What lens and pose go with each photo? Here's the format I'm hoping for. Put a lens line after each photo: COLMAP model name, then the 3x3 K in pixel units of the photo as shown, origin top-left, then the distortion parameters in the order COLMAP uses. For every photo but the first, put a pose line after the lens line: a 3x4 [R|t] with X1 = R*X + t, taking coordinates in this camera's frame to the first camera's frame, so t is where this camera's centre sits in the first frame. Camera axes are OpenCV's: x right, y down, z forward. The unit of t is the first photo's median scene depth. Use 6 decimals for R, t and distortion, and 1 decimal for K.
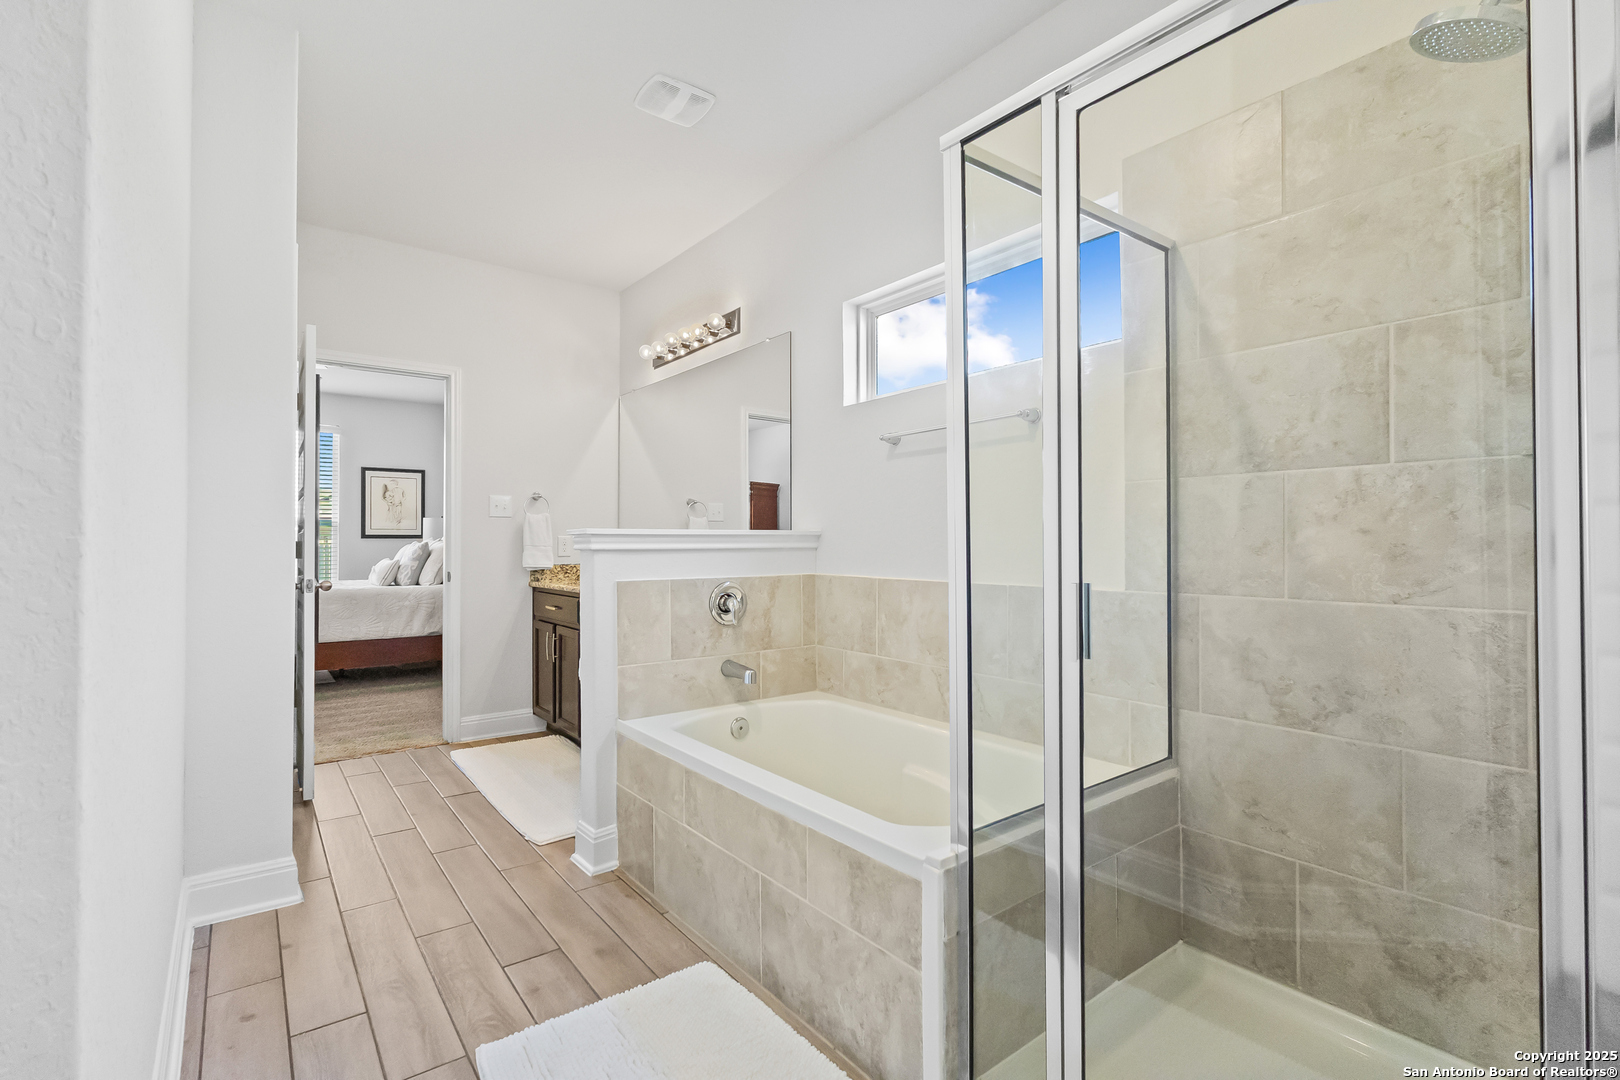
lens RADIAL K [[735.2, 0, 810.0], [0, 735.2, 540.0], [0, 0, 1]] dist [-0.000699, 0.000091]
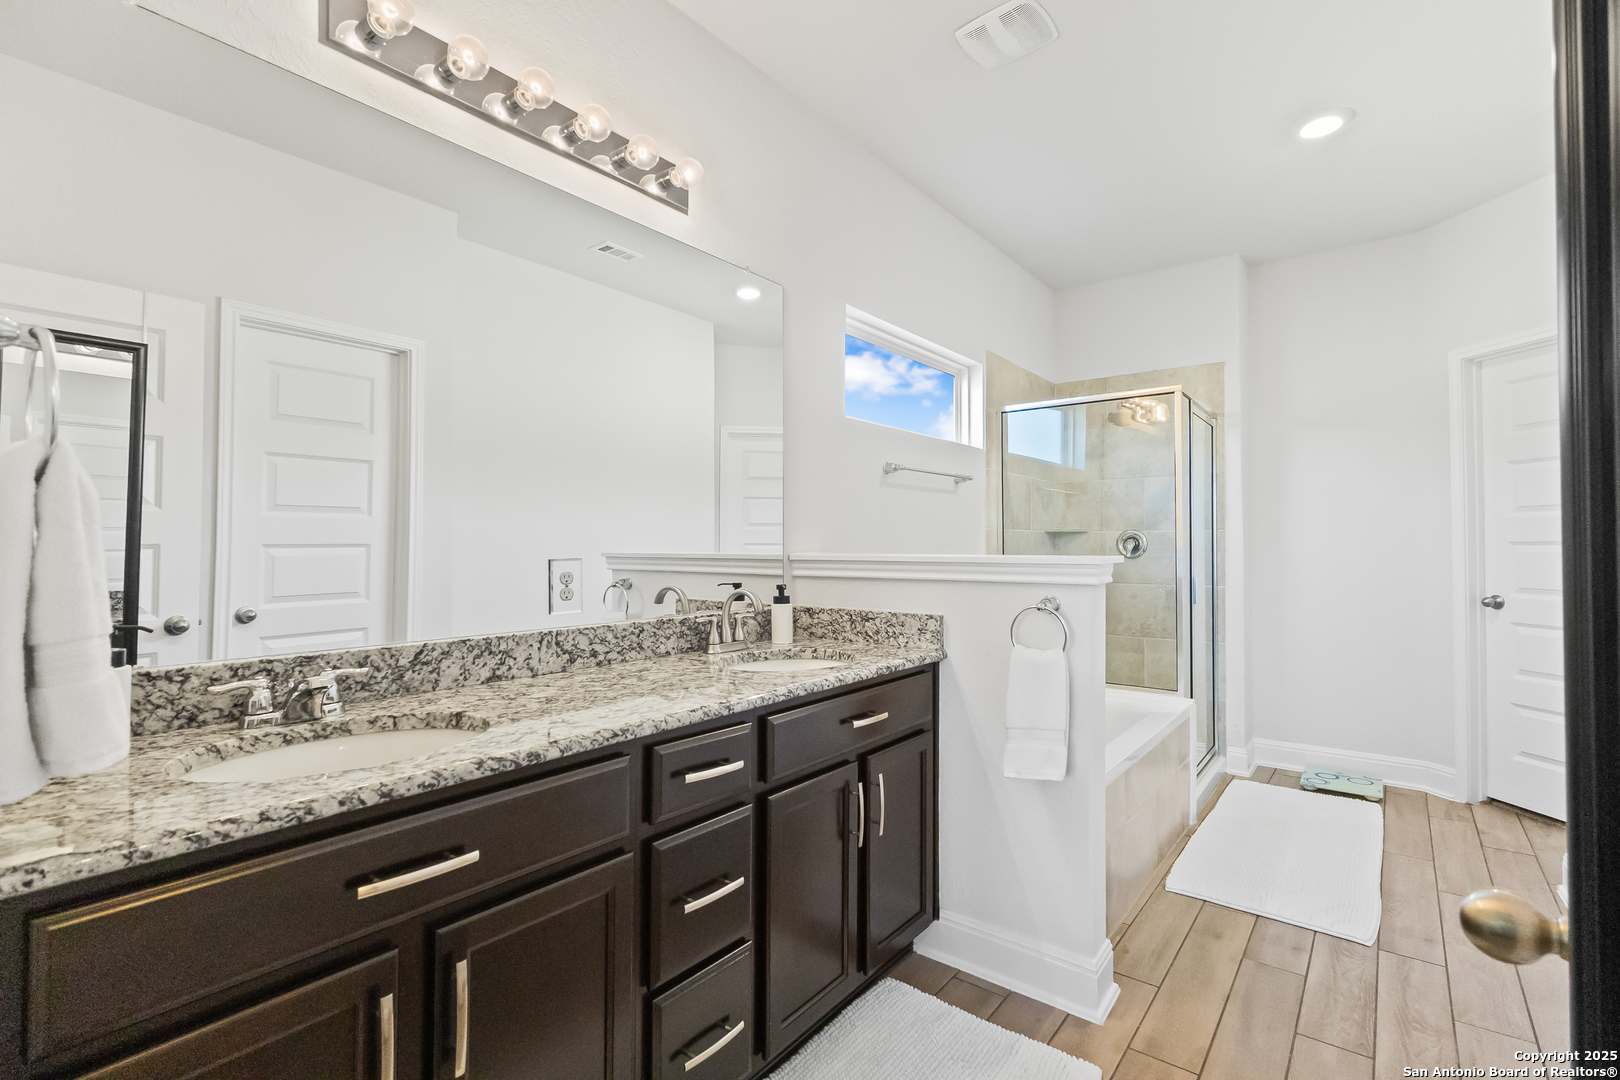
lens RADIAL K [[735.2, 0, 810.0], [0, 735.2, 540.0], [0, 0, 1]] dist [-0.000699, 0.000091]
pose [[-0.241848, 0.017117, 0.970163, -0.951254], [-0.006637, 0.999792, -0.019294, -0.010097], [-0.970291, -0.011105, -0.241684, 1.454169]]
